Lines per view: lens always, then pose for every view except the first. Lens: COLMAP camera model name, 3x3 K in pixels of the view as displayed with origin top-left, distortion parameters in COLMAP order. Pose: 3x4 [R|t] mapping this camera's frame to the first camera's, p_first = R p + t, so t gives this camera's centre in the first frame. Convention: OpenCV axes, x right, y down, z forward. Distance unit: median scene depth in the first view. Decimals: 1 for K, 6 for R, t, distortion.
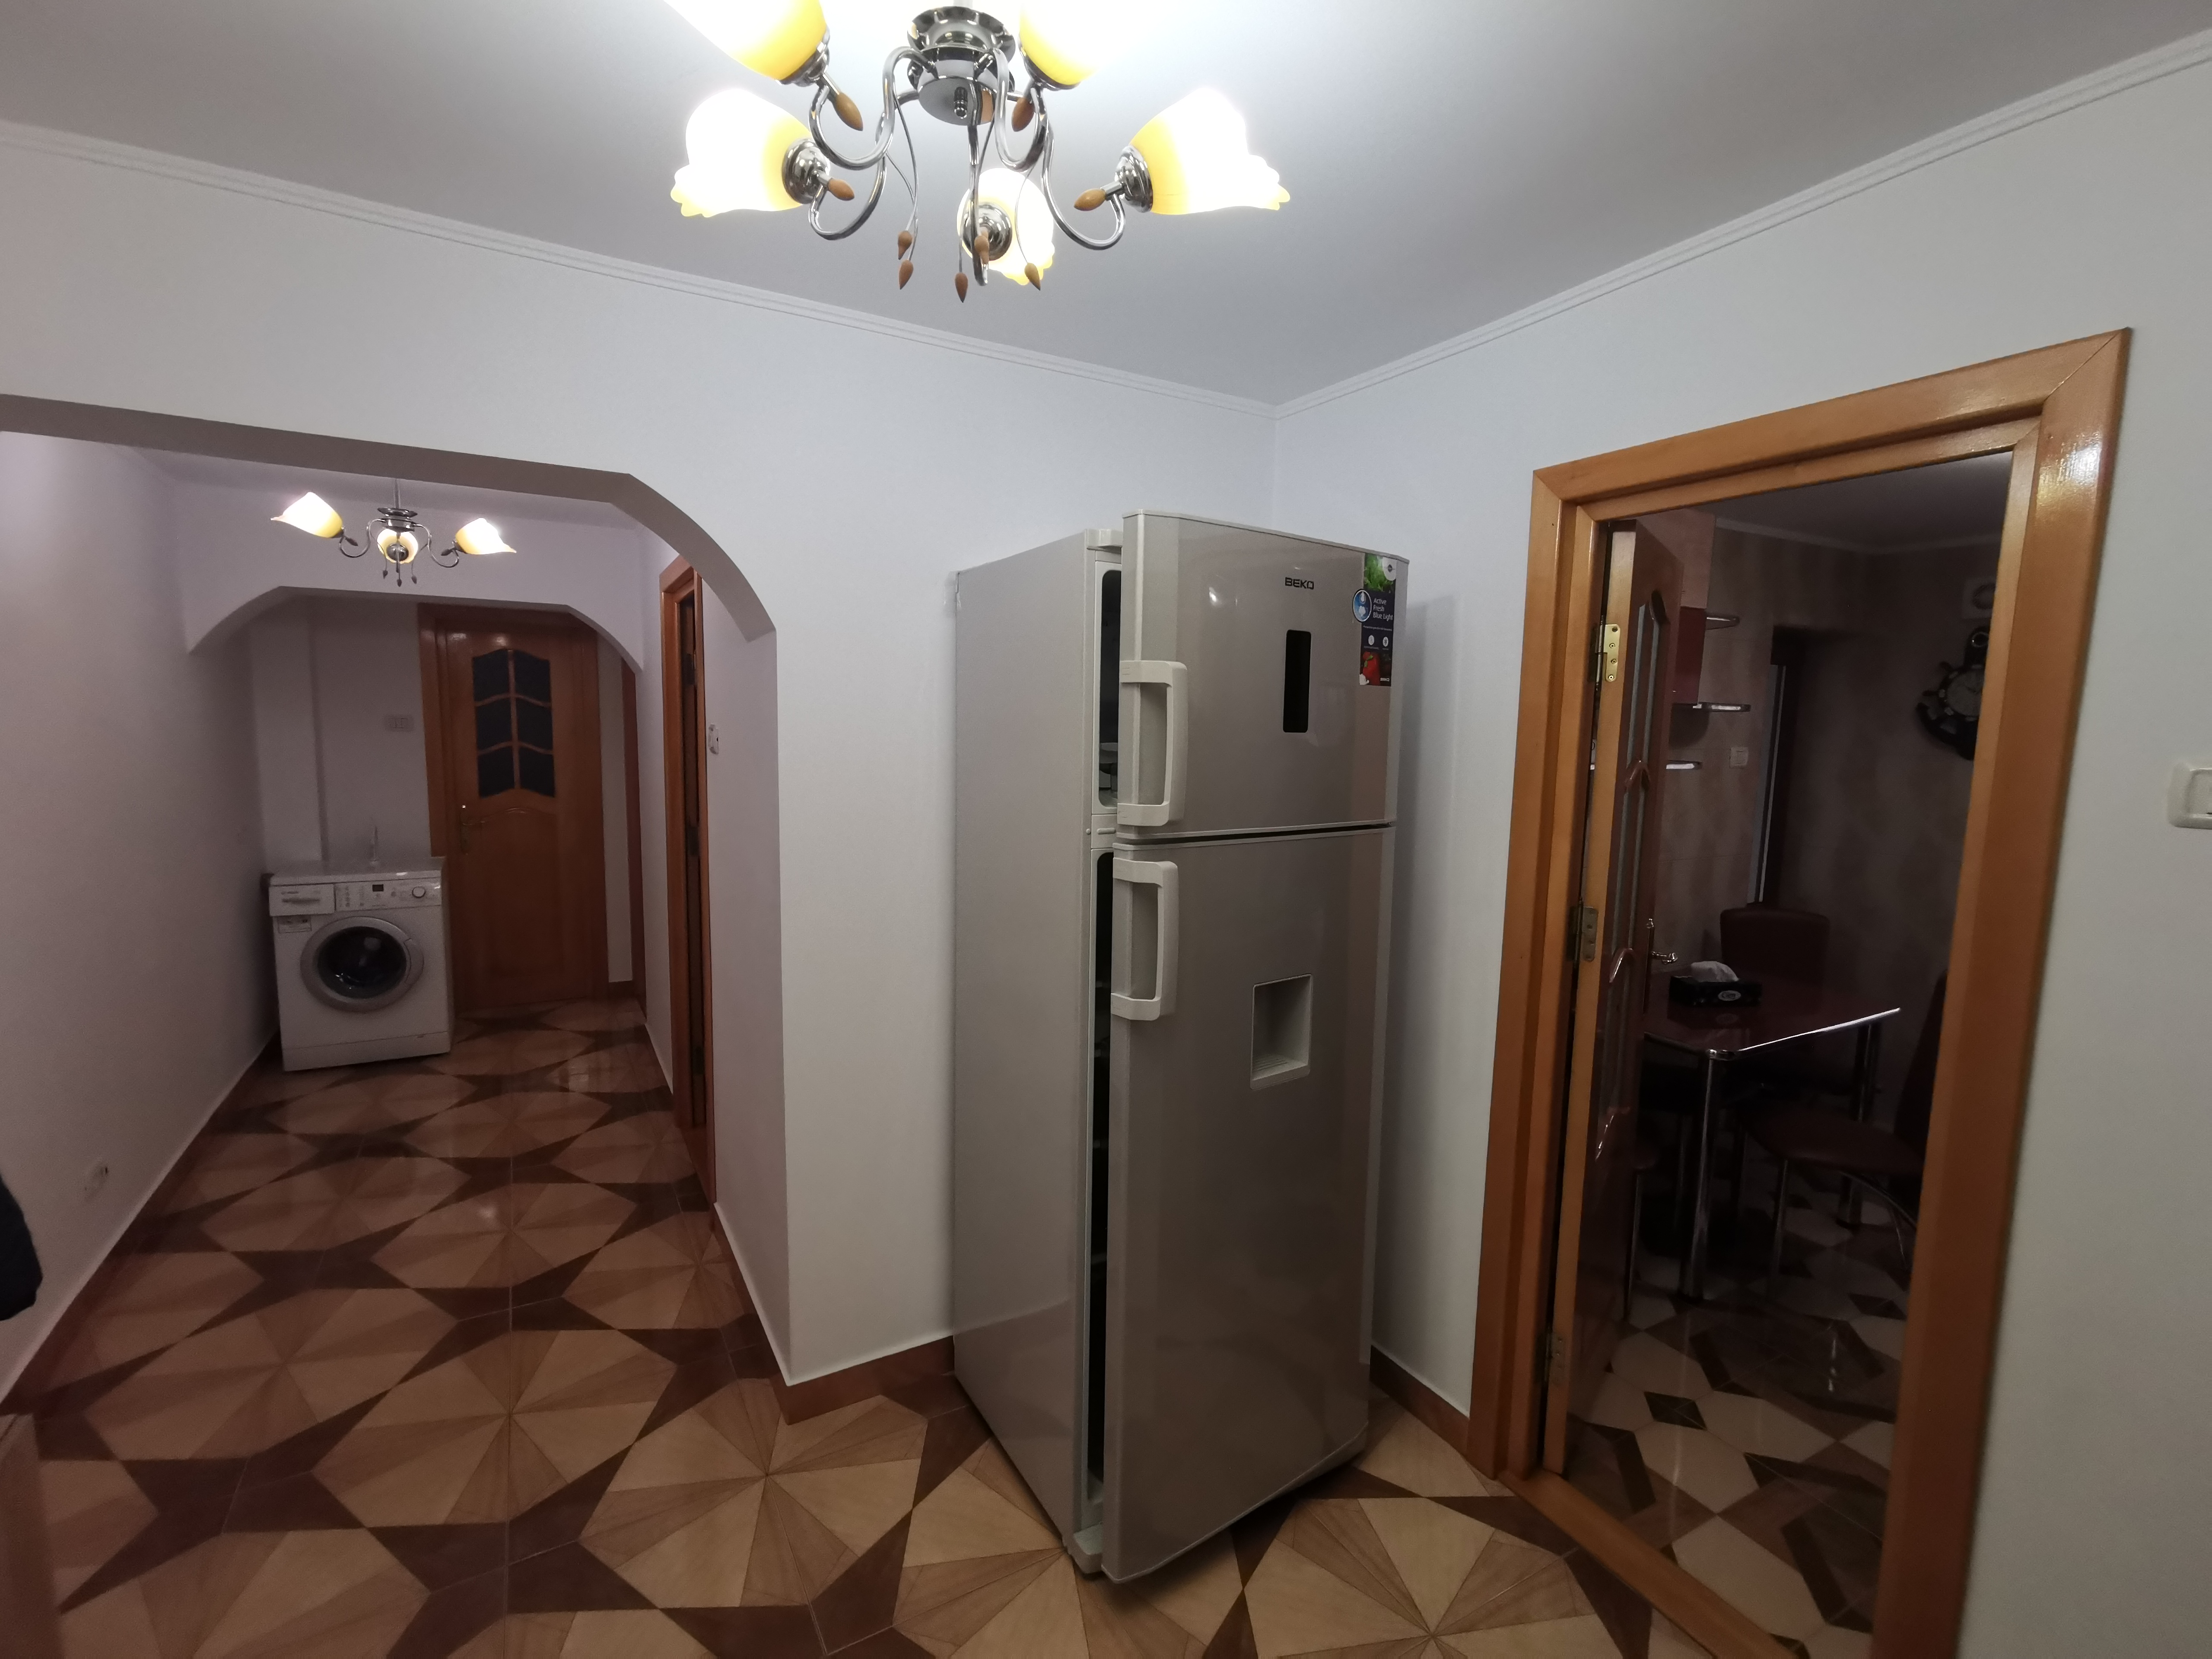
lens RADIAL K [[1016.0, 0, 1111.9], [0, 1016.0, 830.6], [0, 0, 1]] dist [-0.009045, 0.012768]
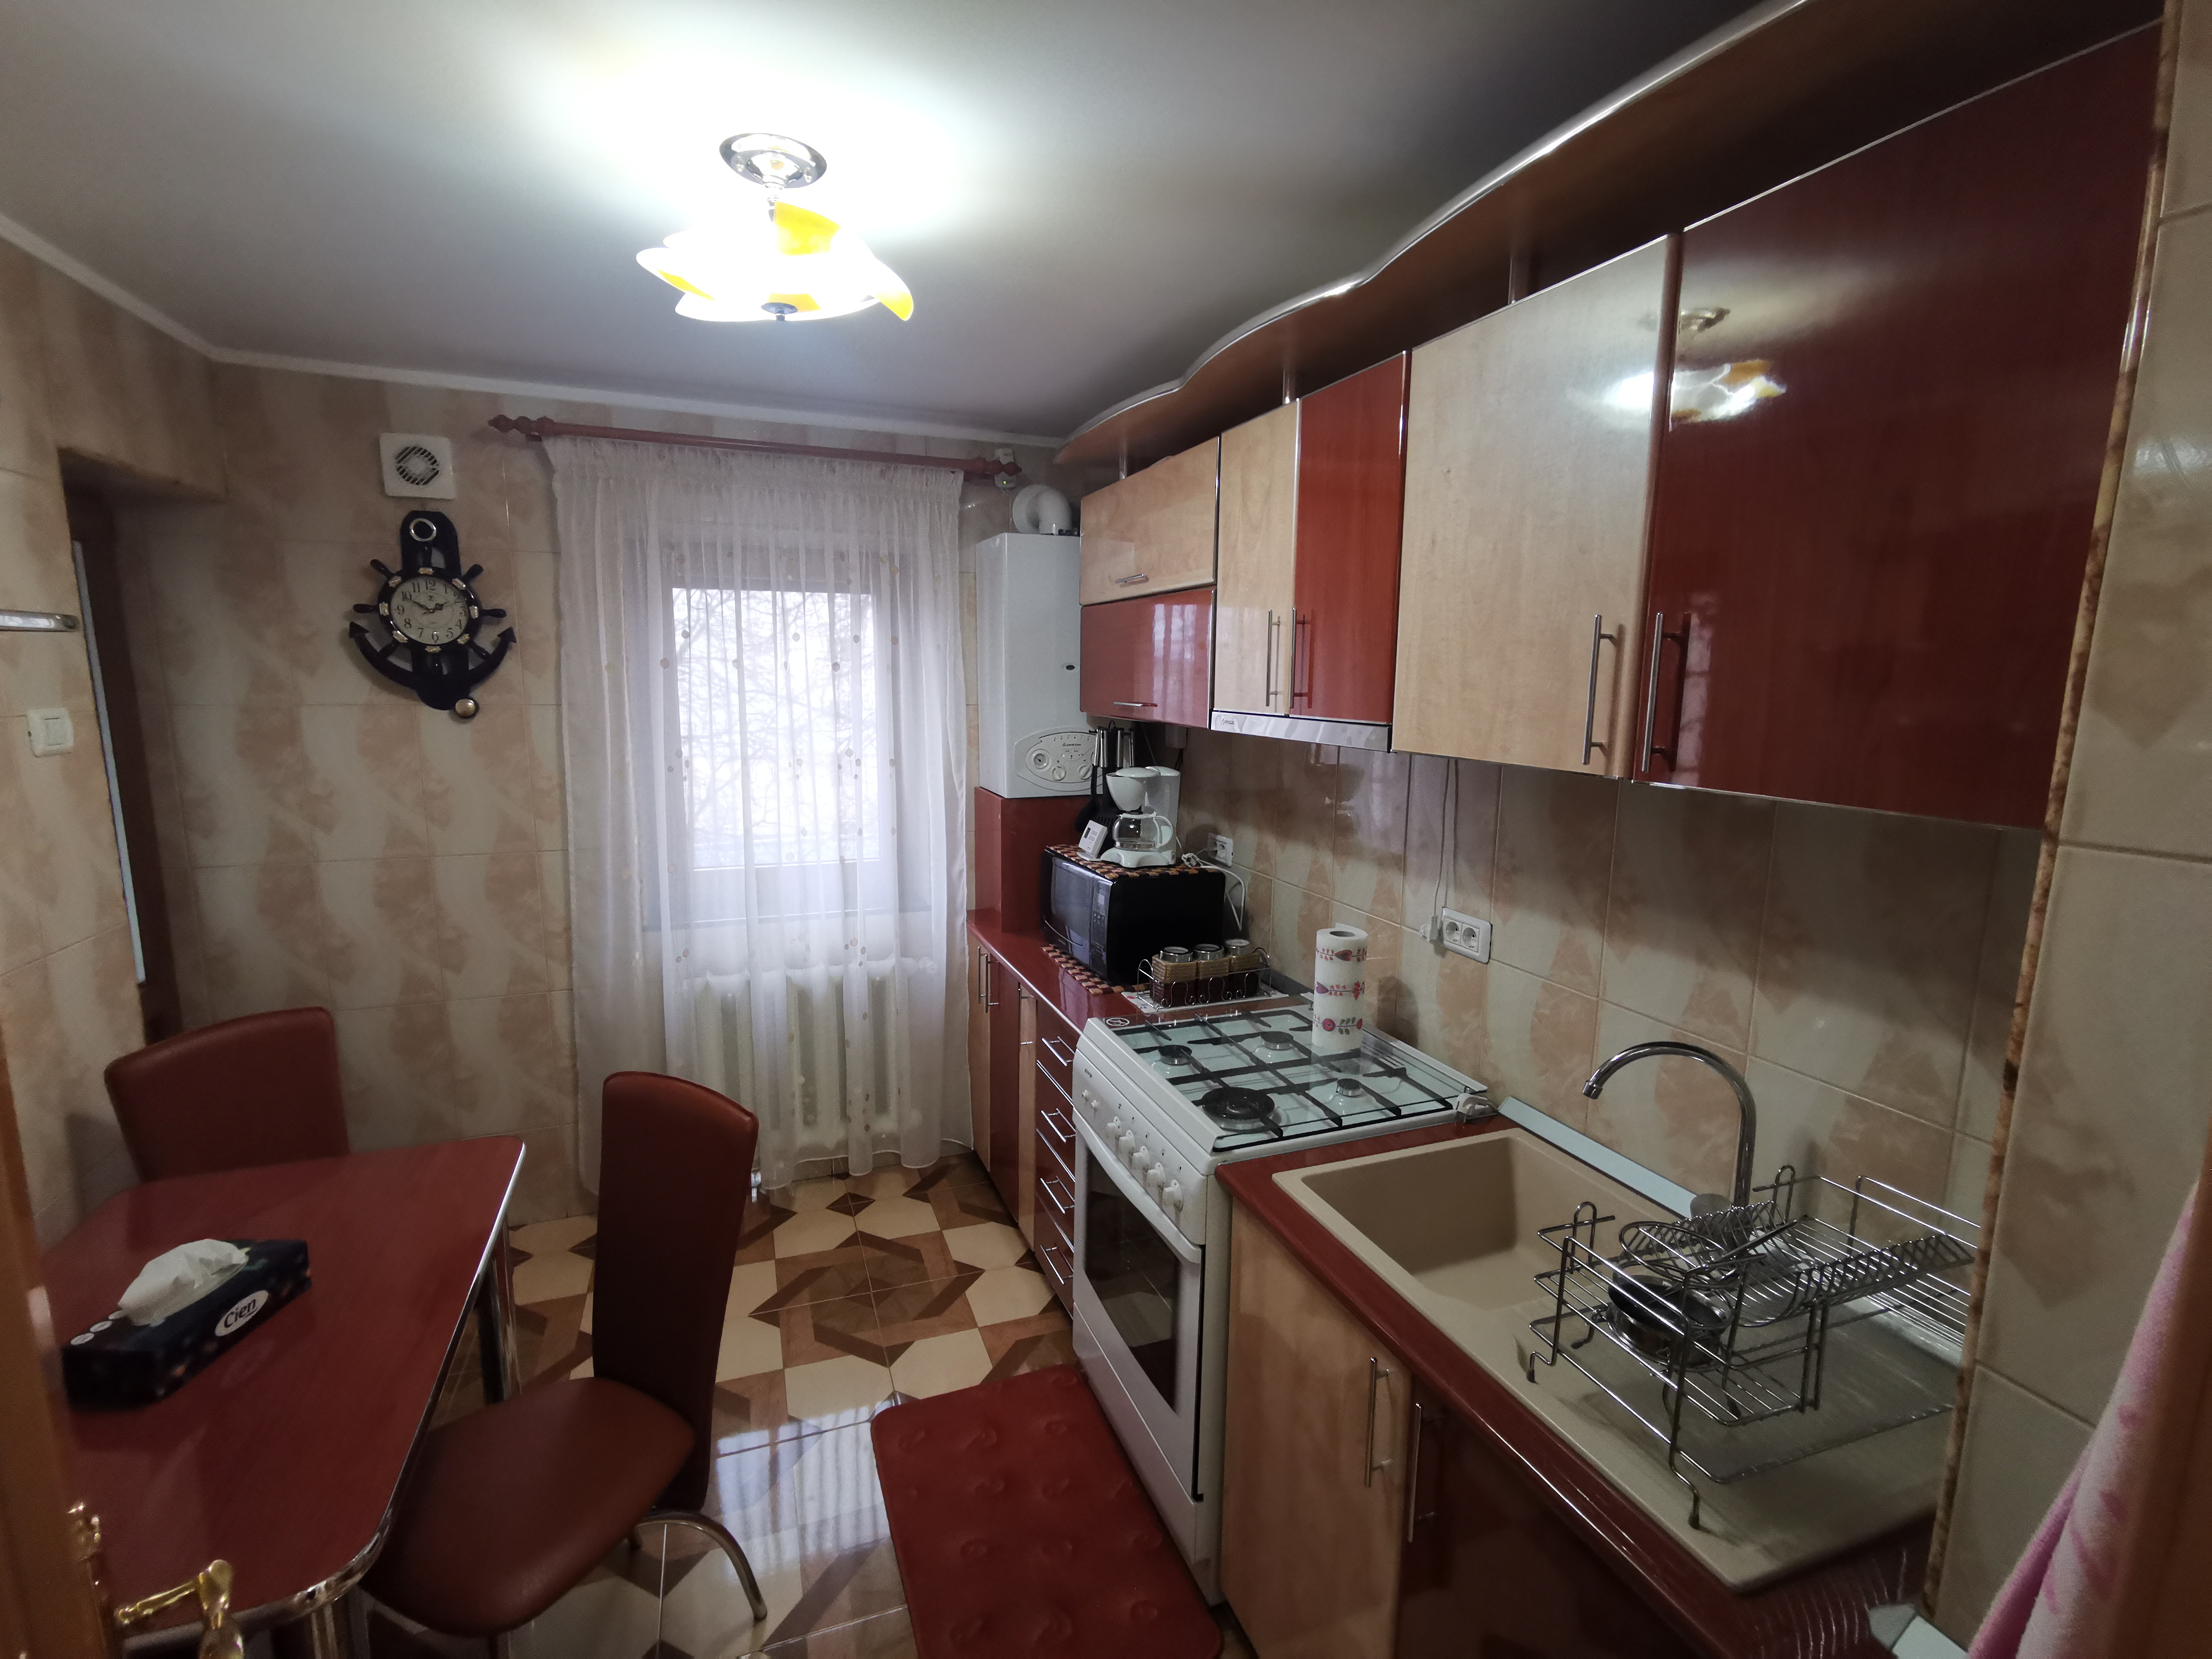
lens RADIAL K [[1016.0, 0, 1111.9], [0, 1016.0, 830.6], [0, 0, 1]] dist [-0.009045, 0.012768]
pose [[0.144452, -0.173100, 0.974254, 0.223176], [0.097863, 0.982252, 0.160011, -0.053508], [-0.984661, 0.072229, 0.158828, 0.444207]]
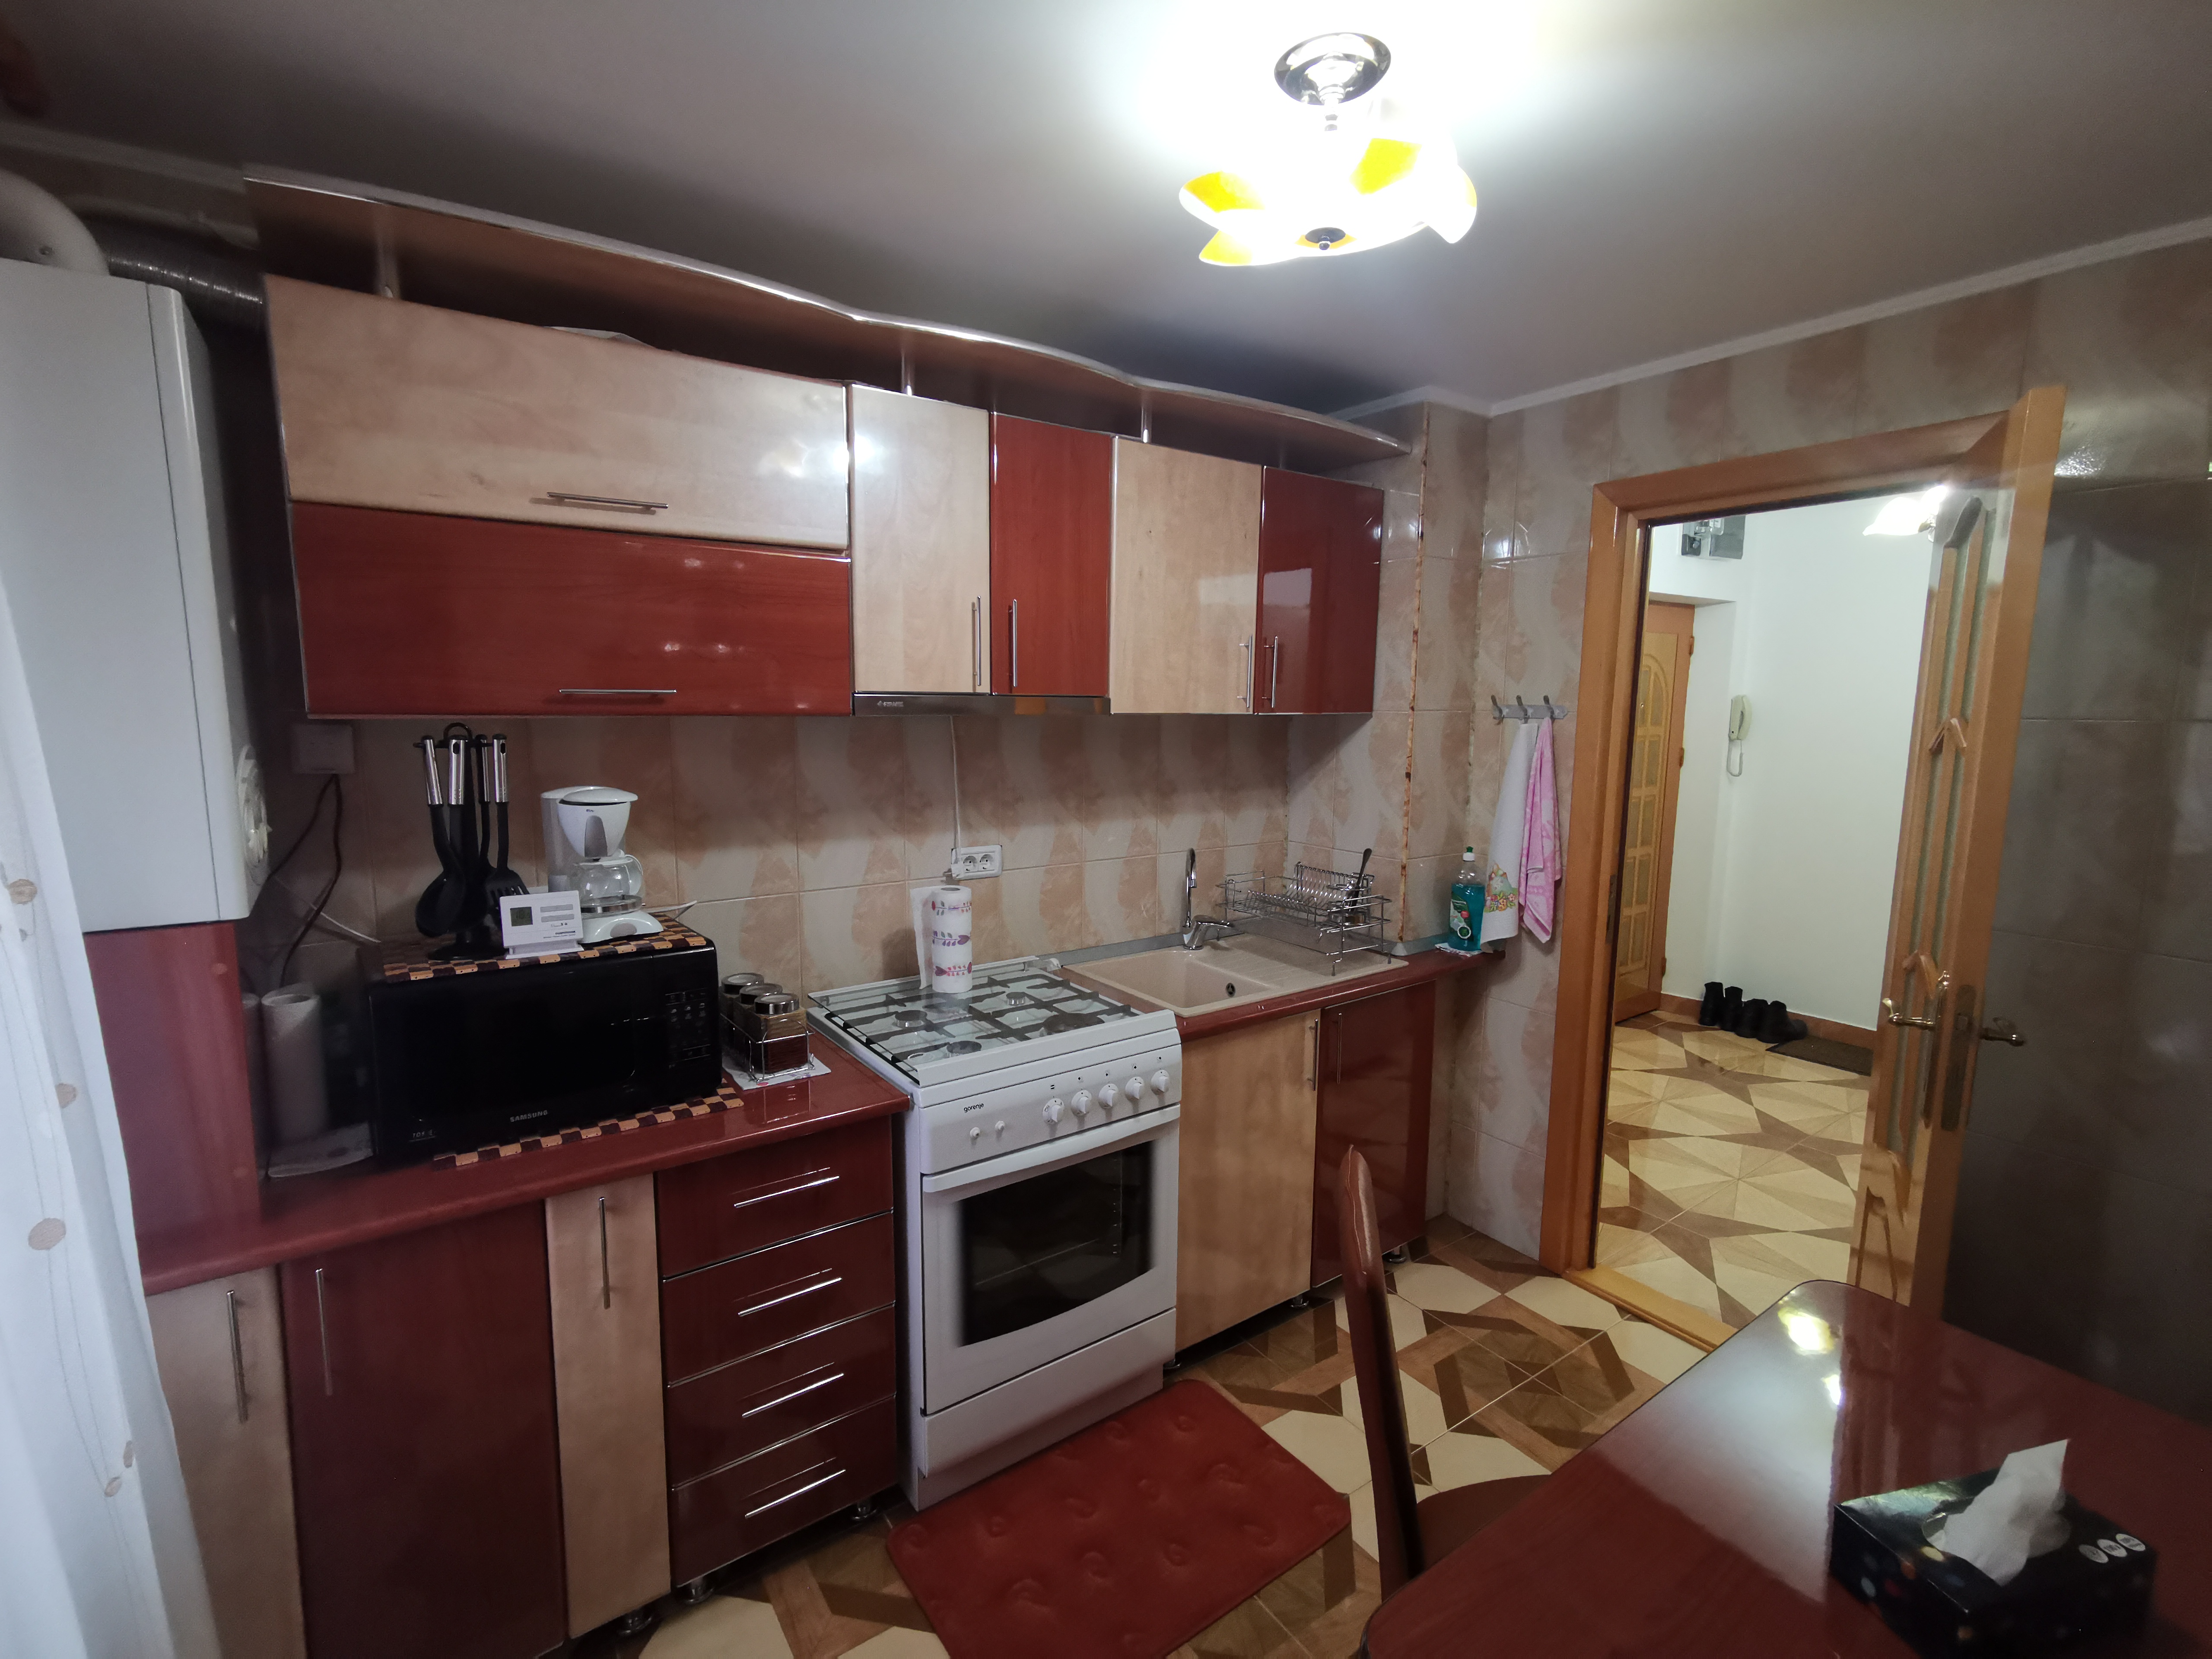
lens RADIAL K [[1016.0, 0, 1111.9], [0, 1016.0, 830.6], [0, 0, 1]] dist [-0.009045, 0.012768]
pose [[-0.993739, -0.019428, -0.110020, 0.709791], [-0.045374, 0.970075, 0.238530, -0.082832], [0.102094, 0.242028, -0.964883, 0.977651]]
